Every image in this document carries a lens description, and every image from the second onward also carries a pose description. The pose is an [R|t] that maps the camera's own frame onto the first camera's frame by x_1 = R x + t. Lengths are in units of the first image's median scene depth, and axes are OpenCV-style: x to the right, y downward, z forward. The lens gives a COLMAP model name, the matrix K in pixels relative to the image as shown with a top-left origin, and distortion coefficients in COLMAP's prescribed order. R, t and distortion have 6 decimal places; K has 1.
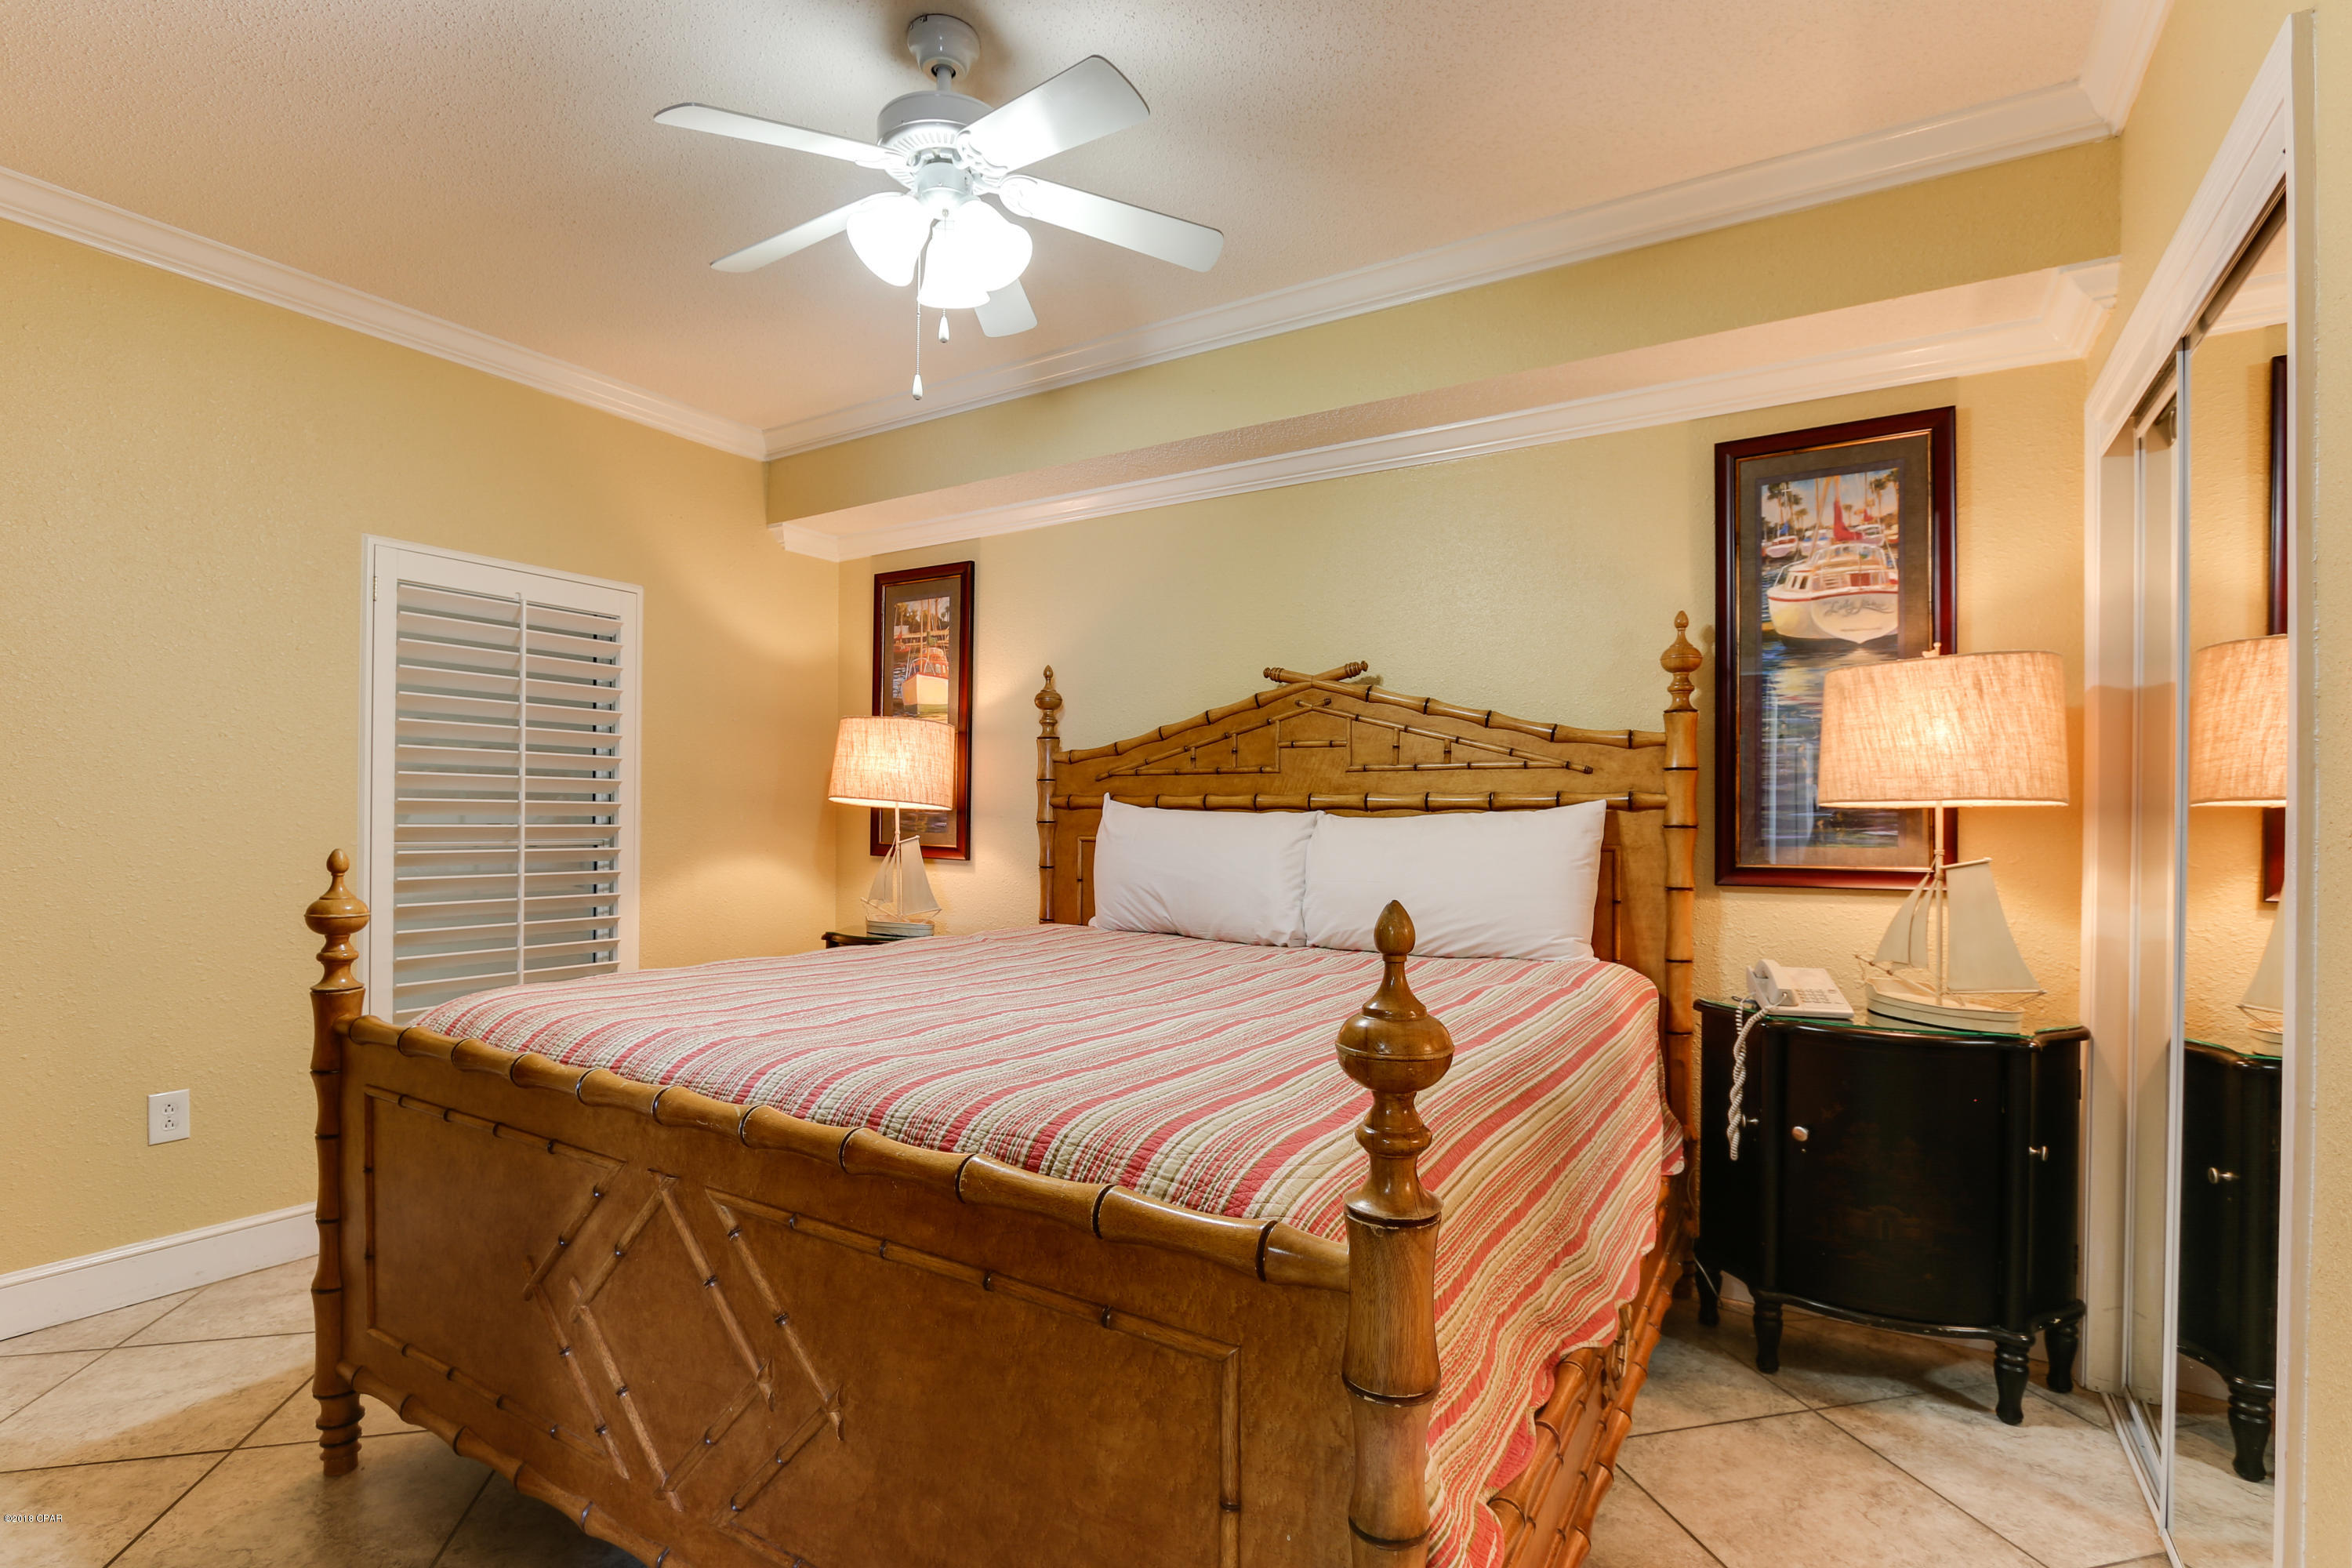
lens RADIAL K [[1091.7, 0, 1204.2], [0, 1091.7, 783.8], [0, 0, 1]] dist [-0.015573, 0.000789]
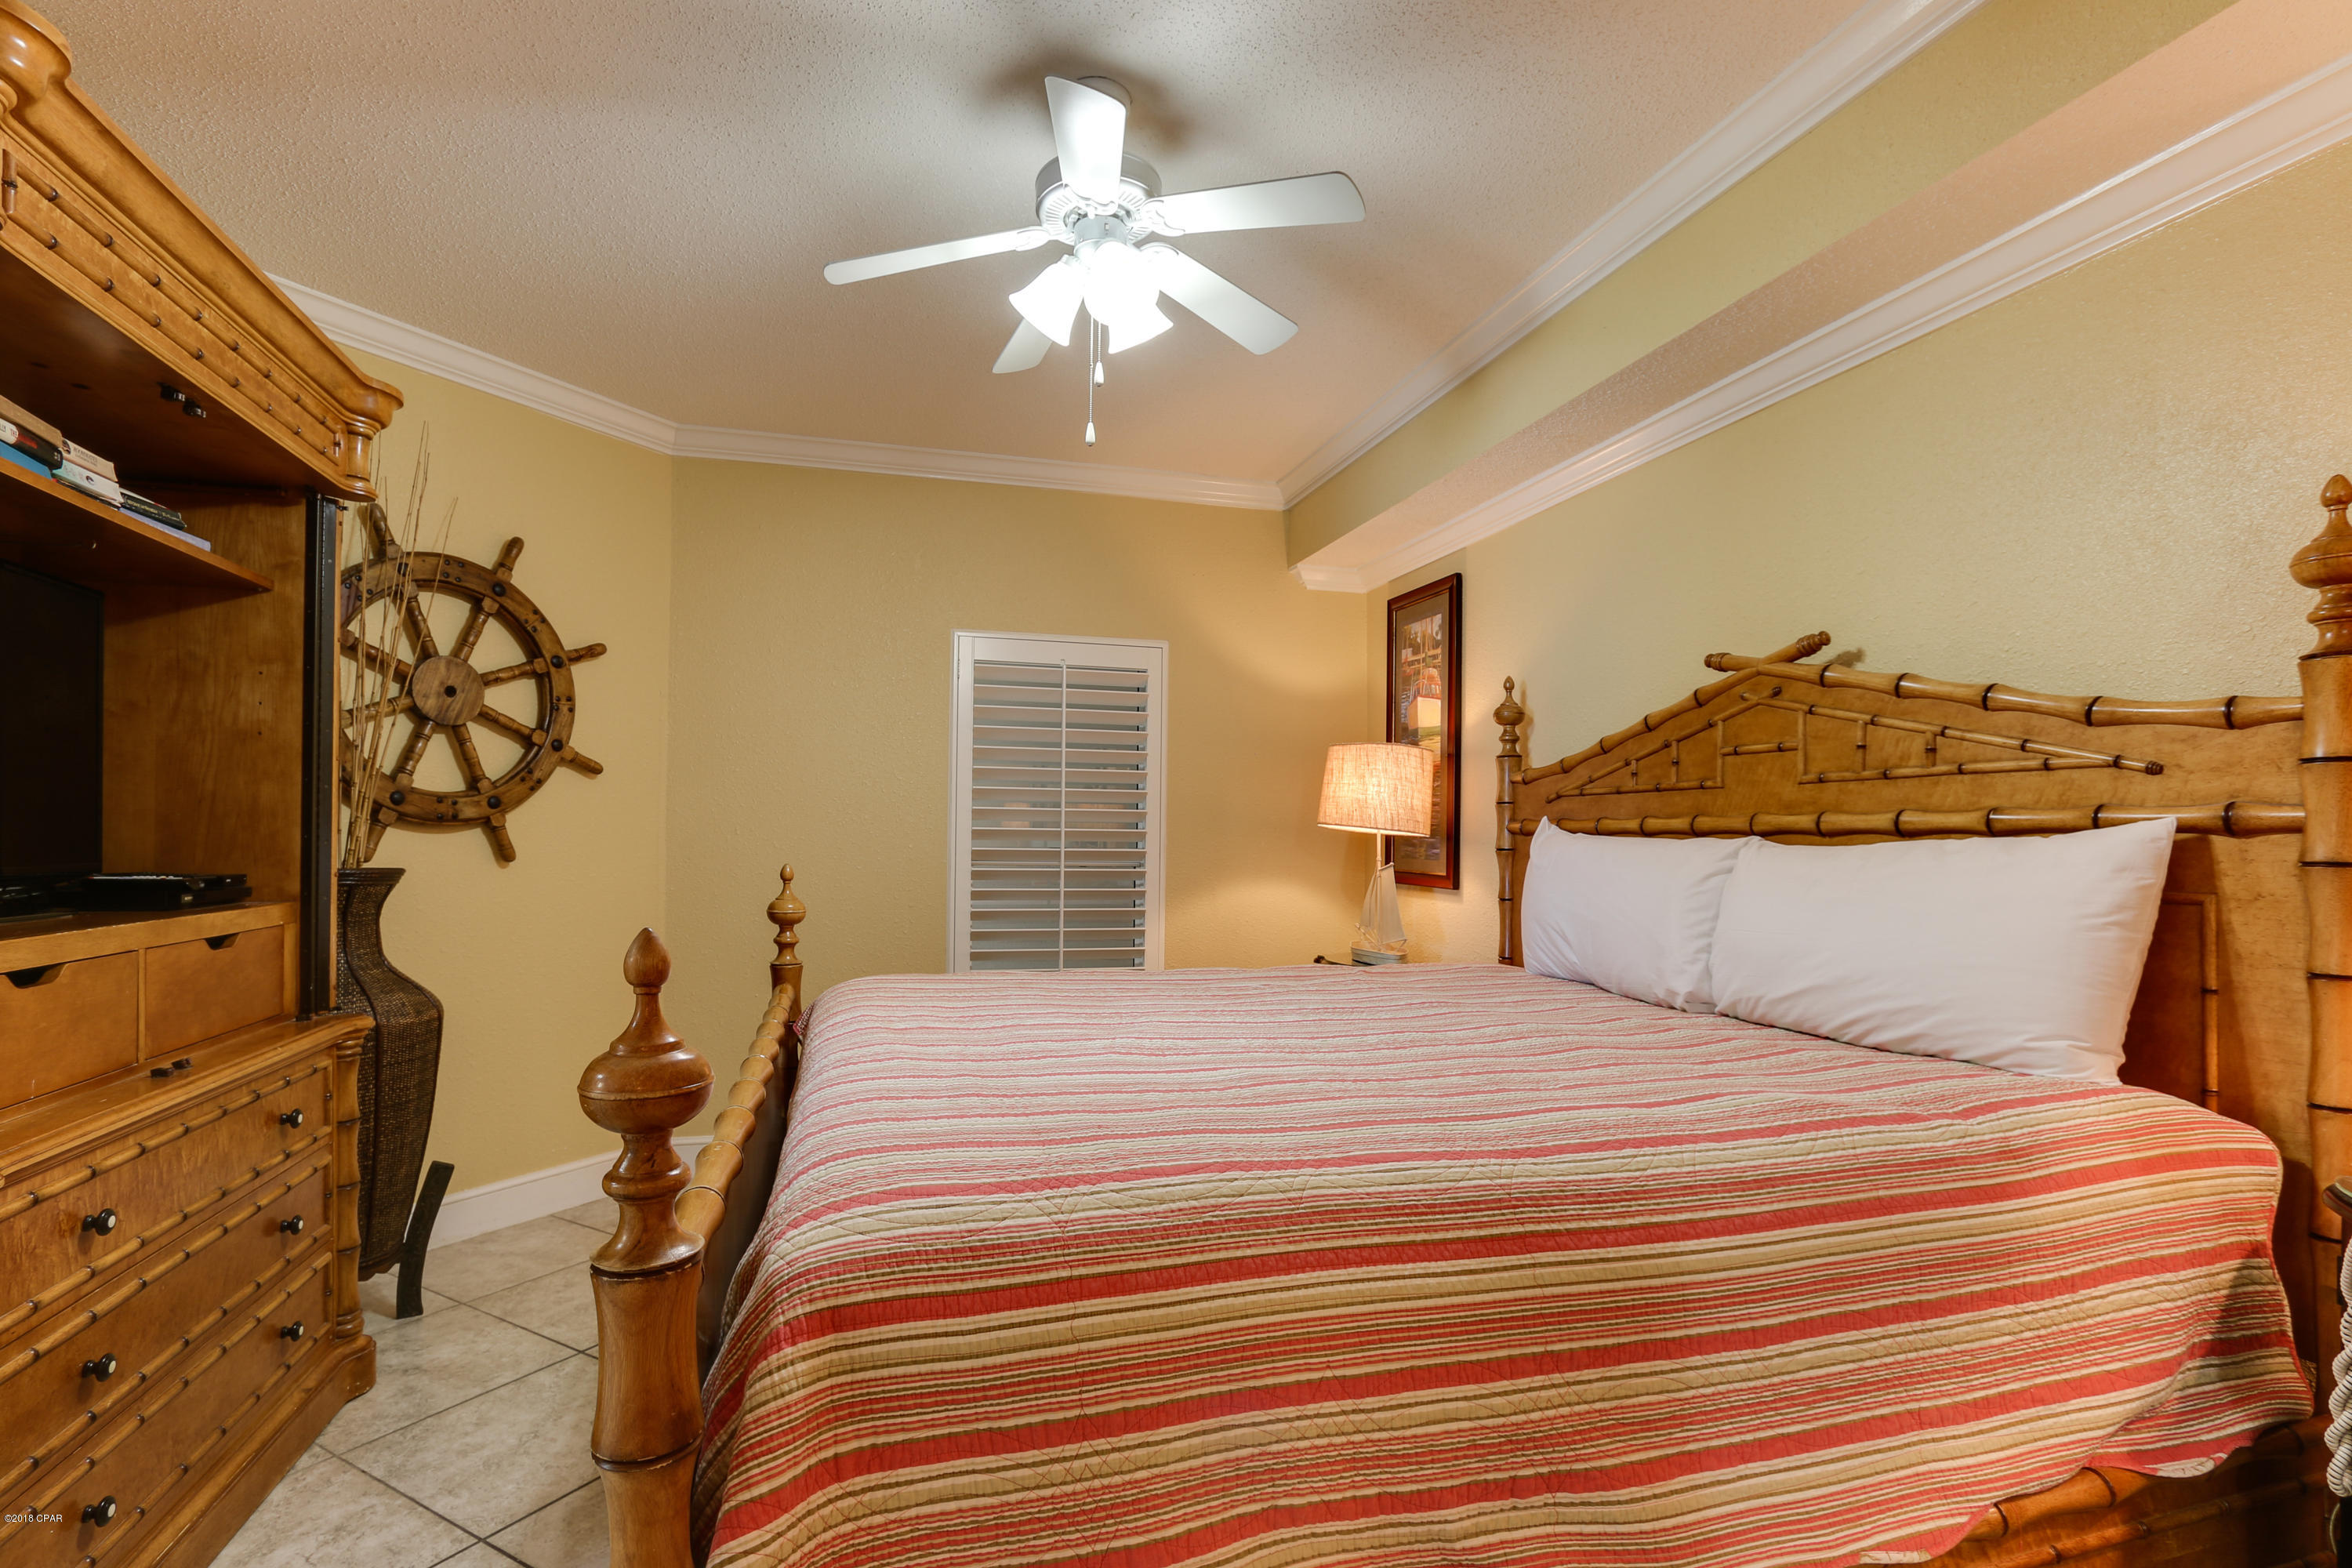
lens RADIAL K [[1108.0, 0, 1170.4], [0, 1108.0, 789.9], [0, 0, 1]] dist [-0.009766, 0.001091]
pose [[0.743394, -0.028813, -0.668232, 0.294049], [0.016006, 0.999552, -0.025292, 0.004954], [0.668662, 0.008106, 0.743523, 0.150759]]
